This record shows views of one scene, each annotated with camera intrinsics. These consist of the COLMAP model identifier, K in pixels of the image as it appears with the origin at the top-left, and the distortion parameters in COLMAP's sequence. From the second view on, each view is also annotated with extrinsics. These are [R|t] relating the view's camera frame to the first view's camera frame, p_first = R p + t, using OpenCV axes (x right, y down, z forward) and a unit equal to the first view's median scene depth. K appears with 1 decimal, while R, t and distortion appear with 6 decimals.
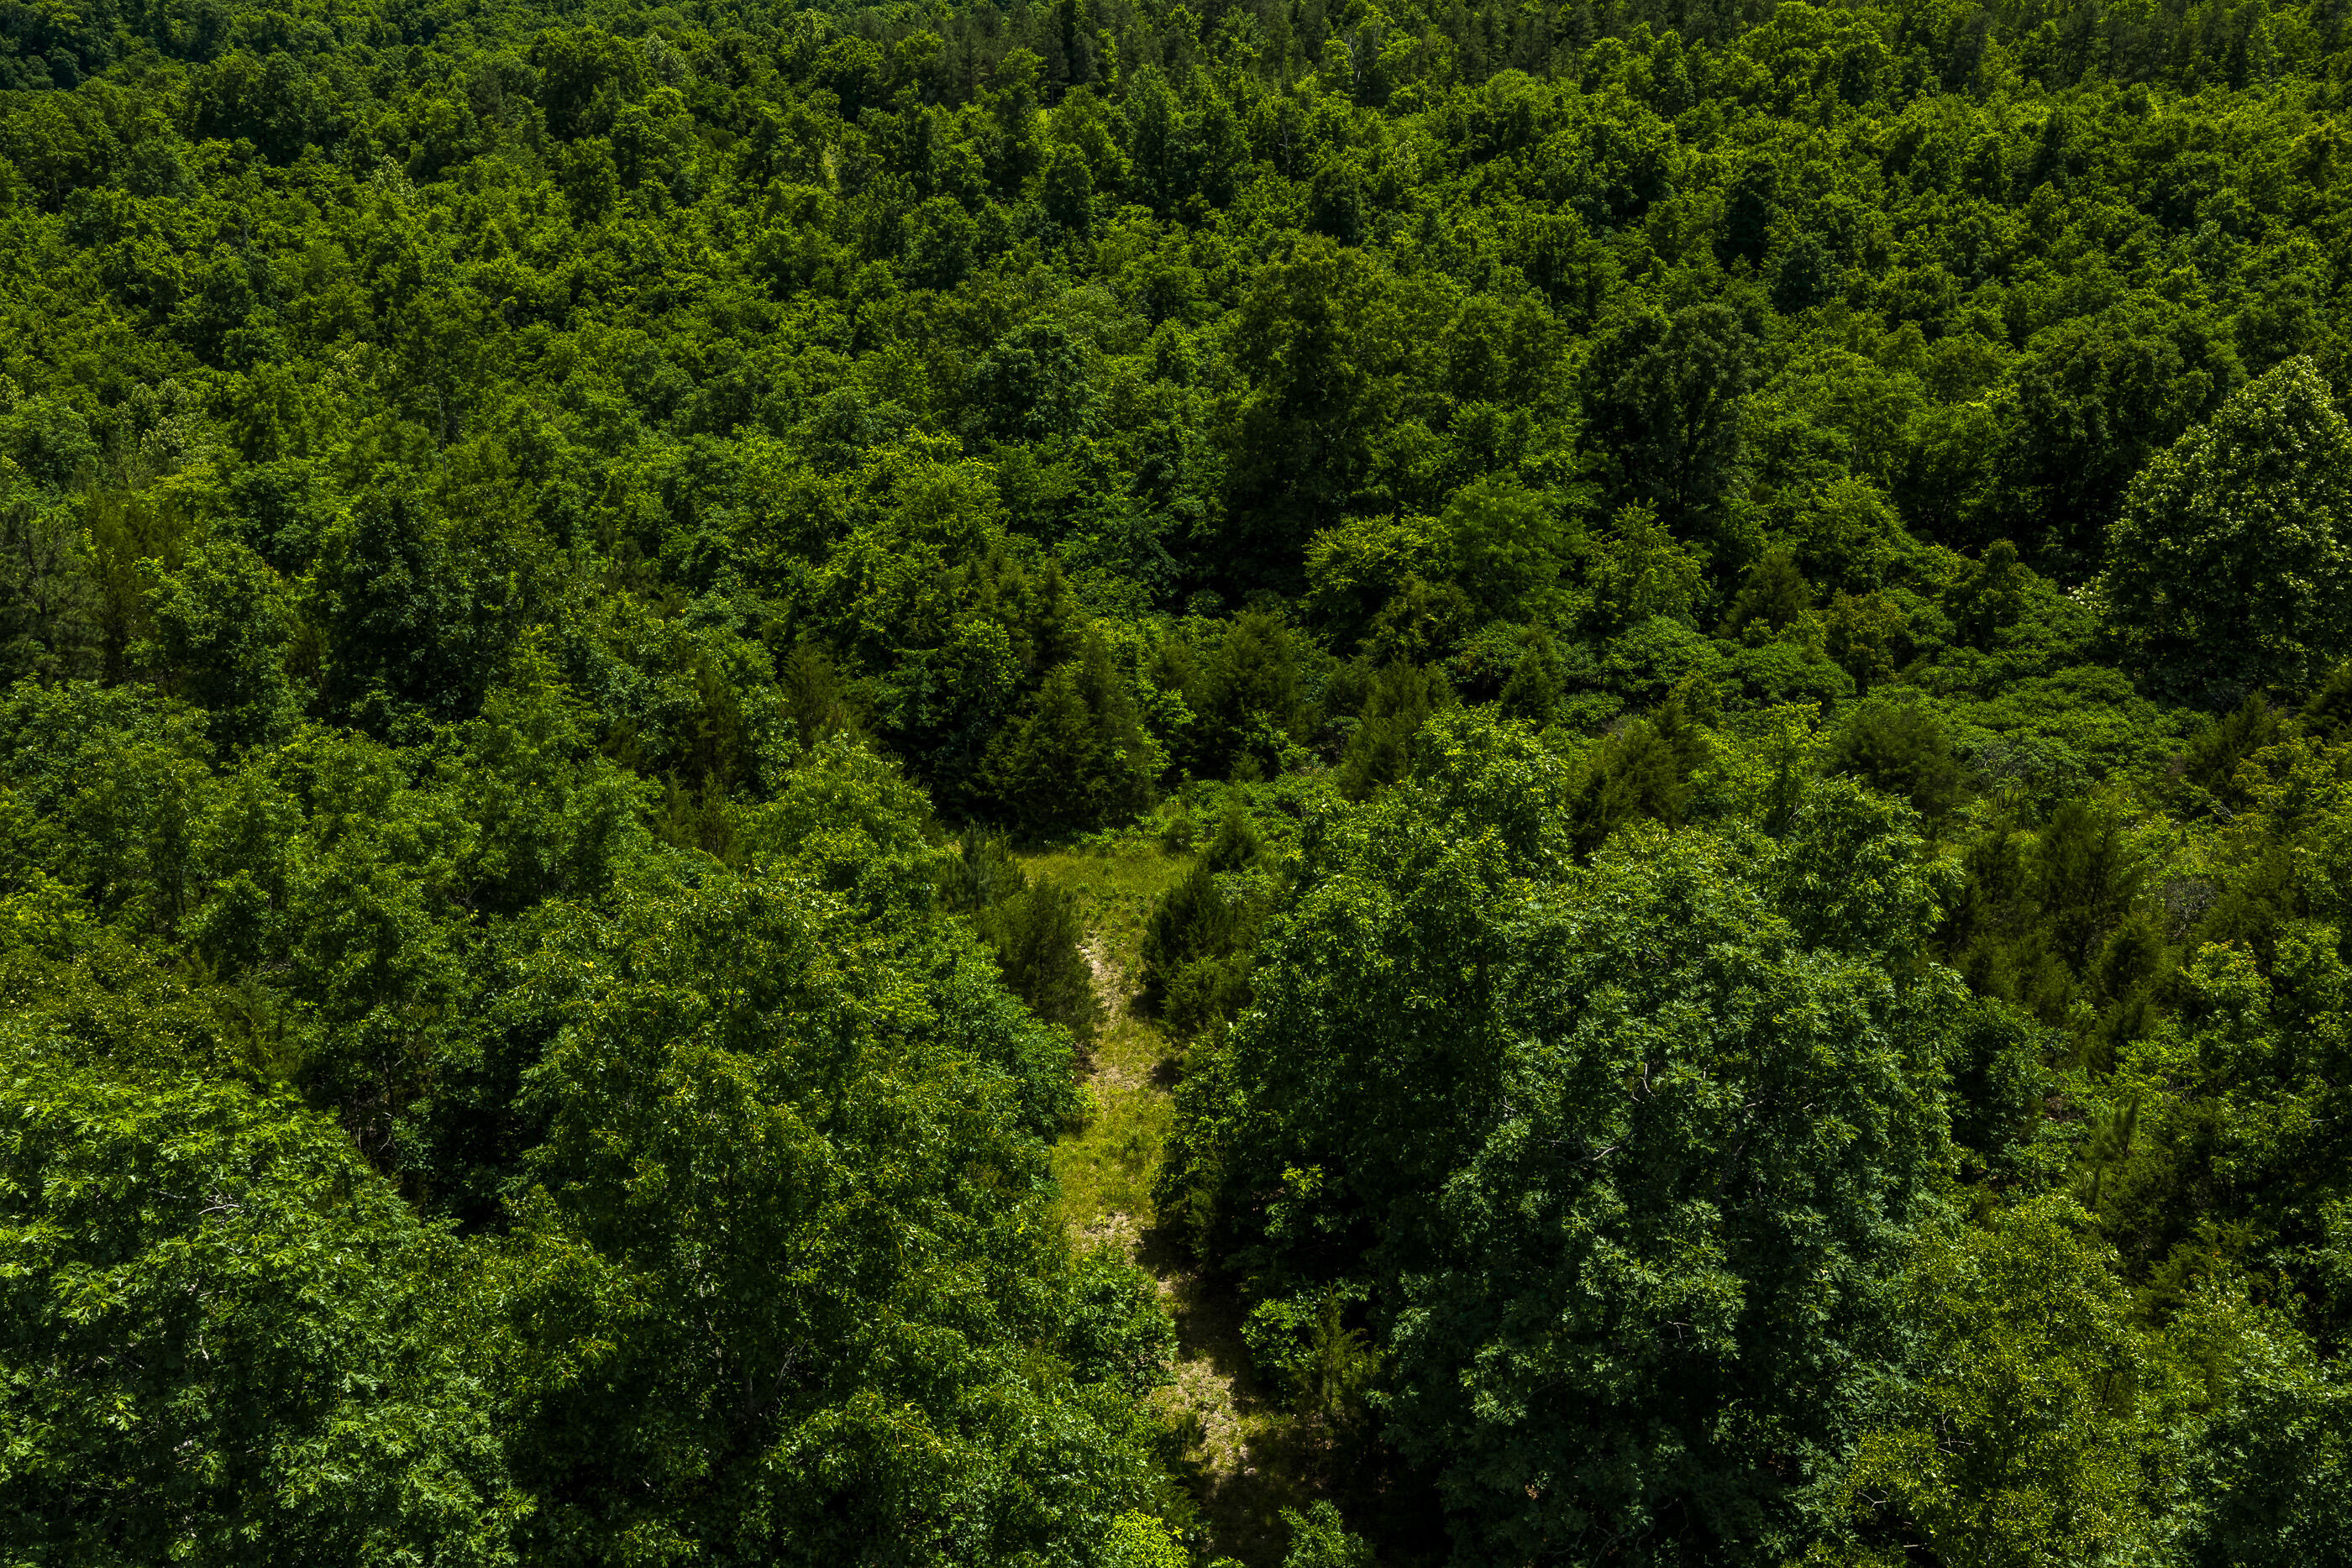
lens RADIAL K [[1938.6, 0, 1168.9], [0, 1938.6, 784.2], [0, 0, 1]] dist [0.016866, -0.021378]
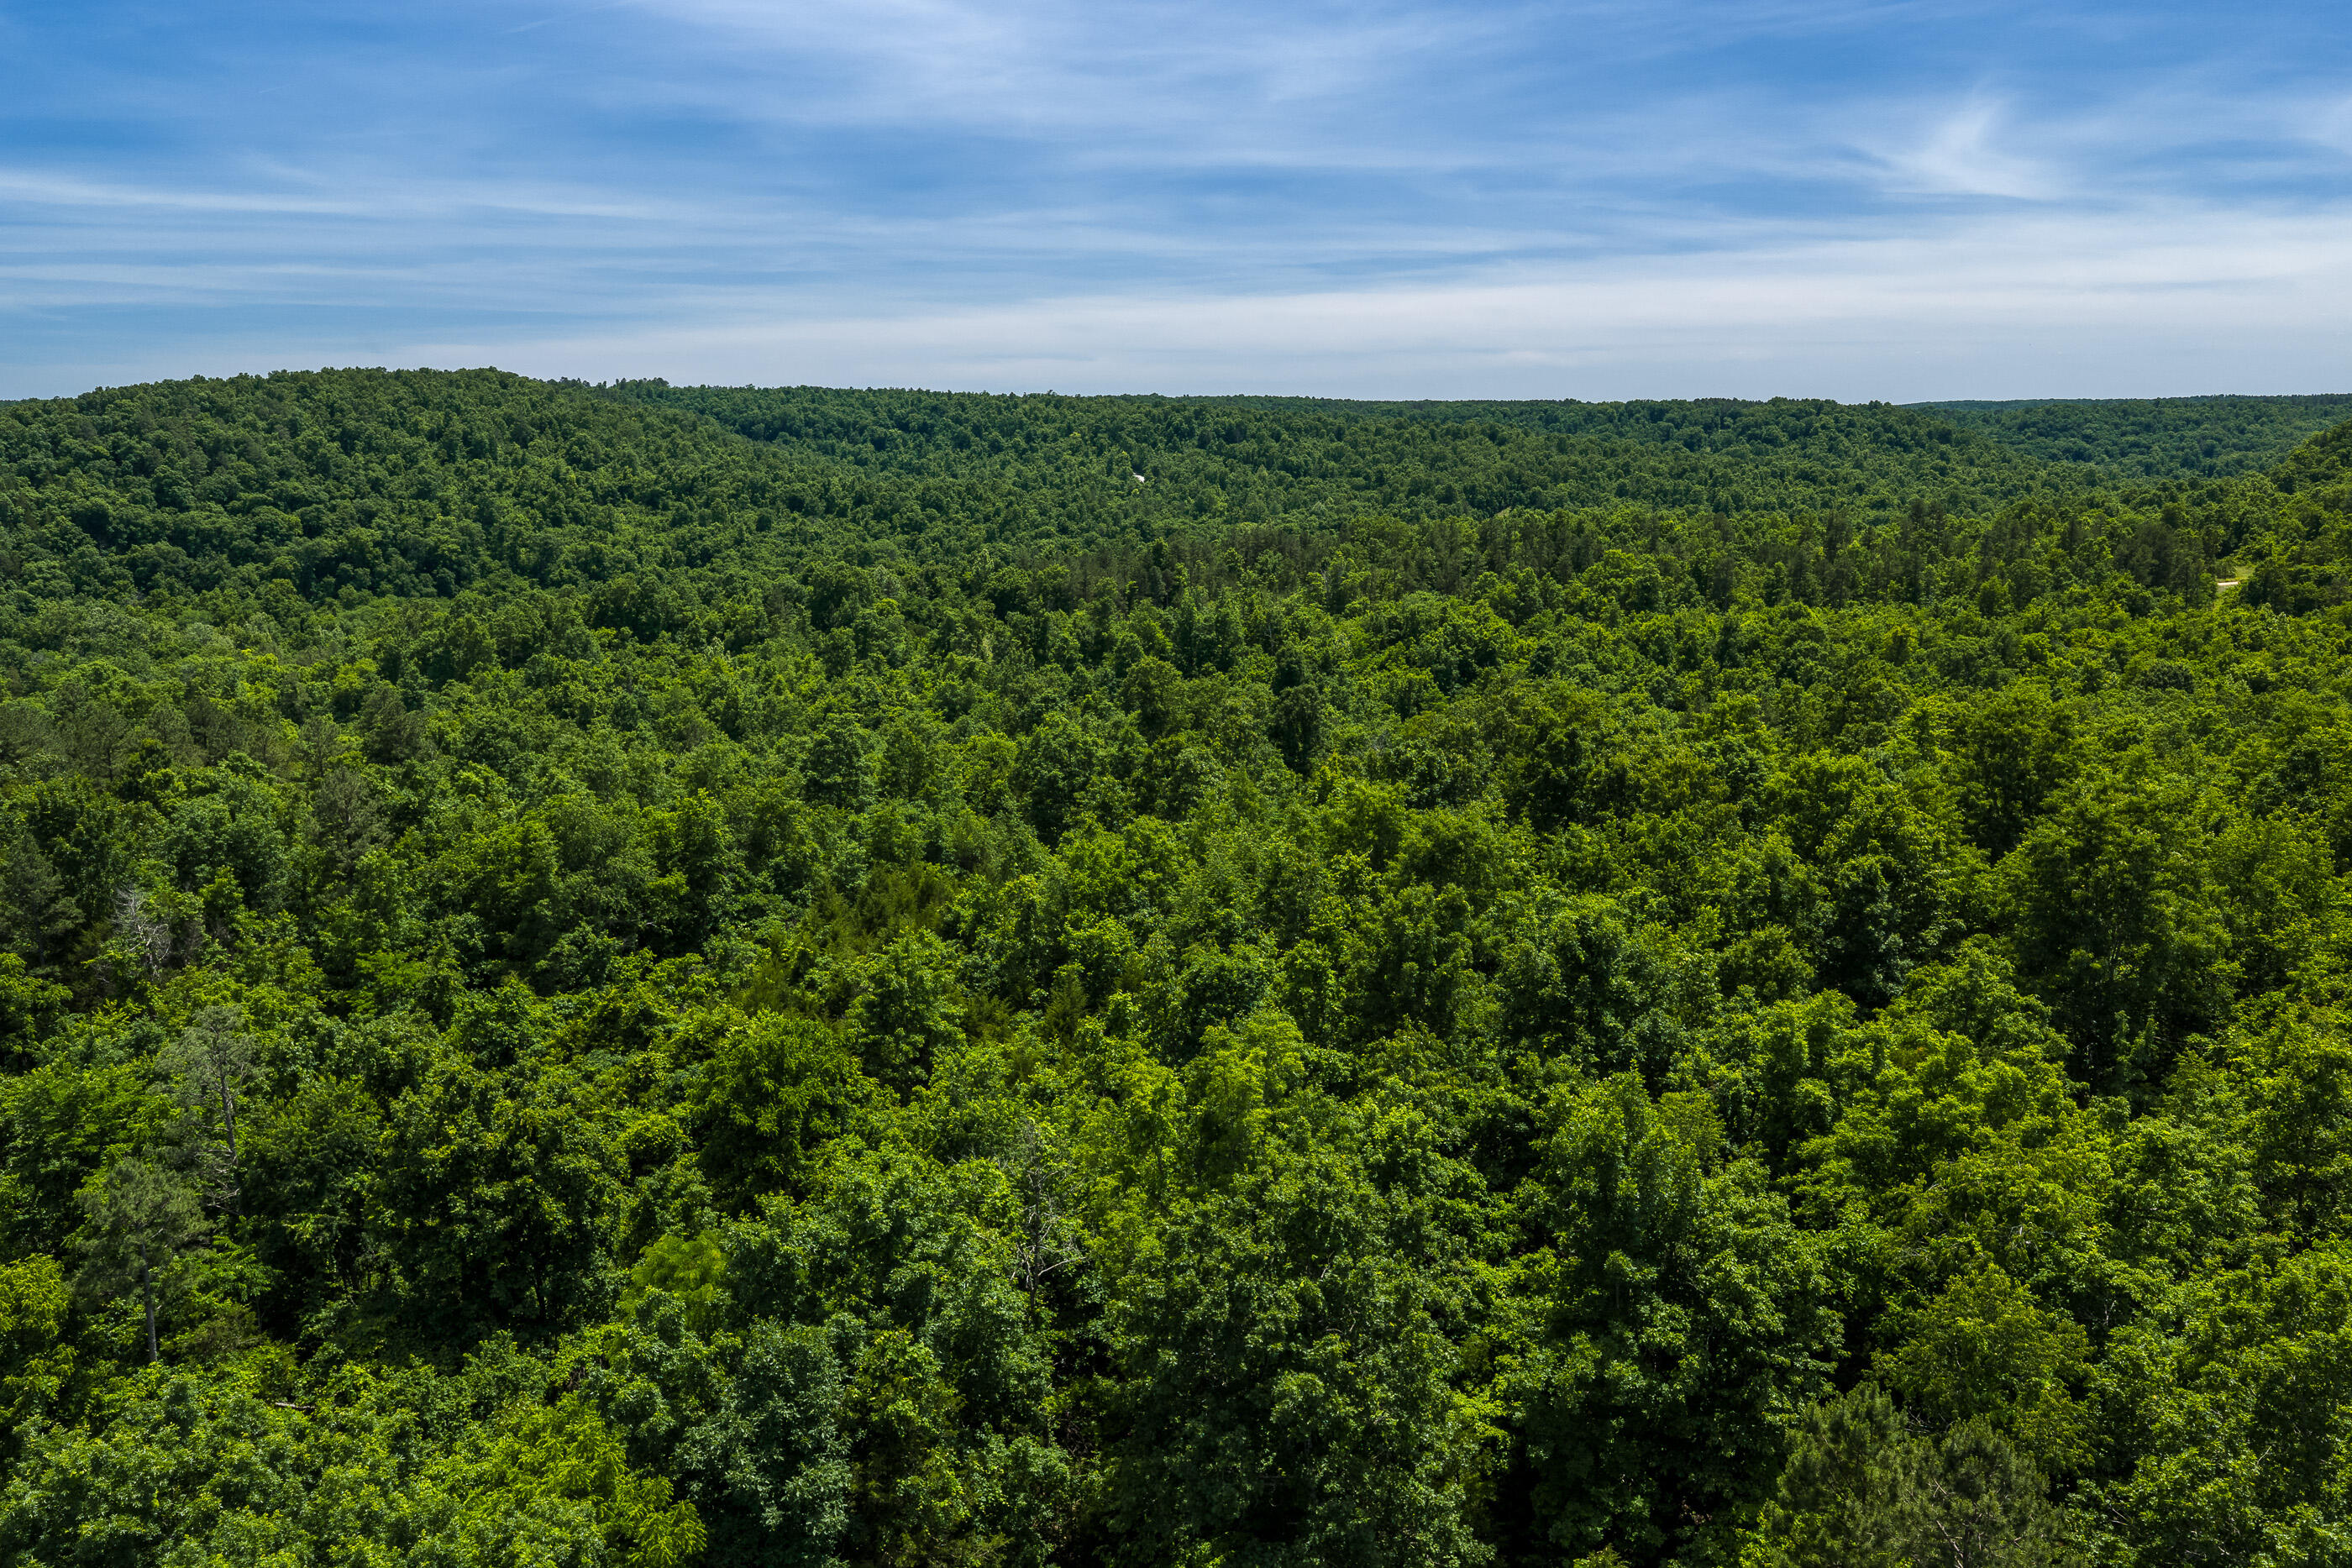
lens RADIAL K [[1938.6, 0, 1178.7], [0, 1938.6, 784.7], [0, 0, 1]] dist [0.016866, -0.021378]
pose [[0.996464, 0.013924, -0.082853, 0.118132], [-0.033962, 0.968762, -0.245654, 0.180247], [0.076845, 0.247600, 0.965810, -0.503843]]
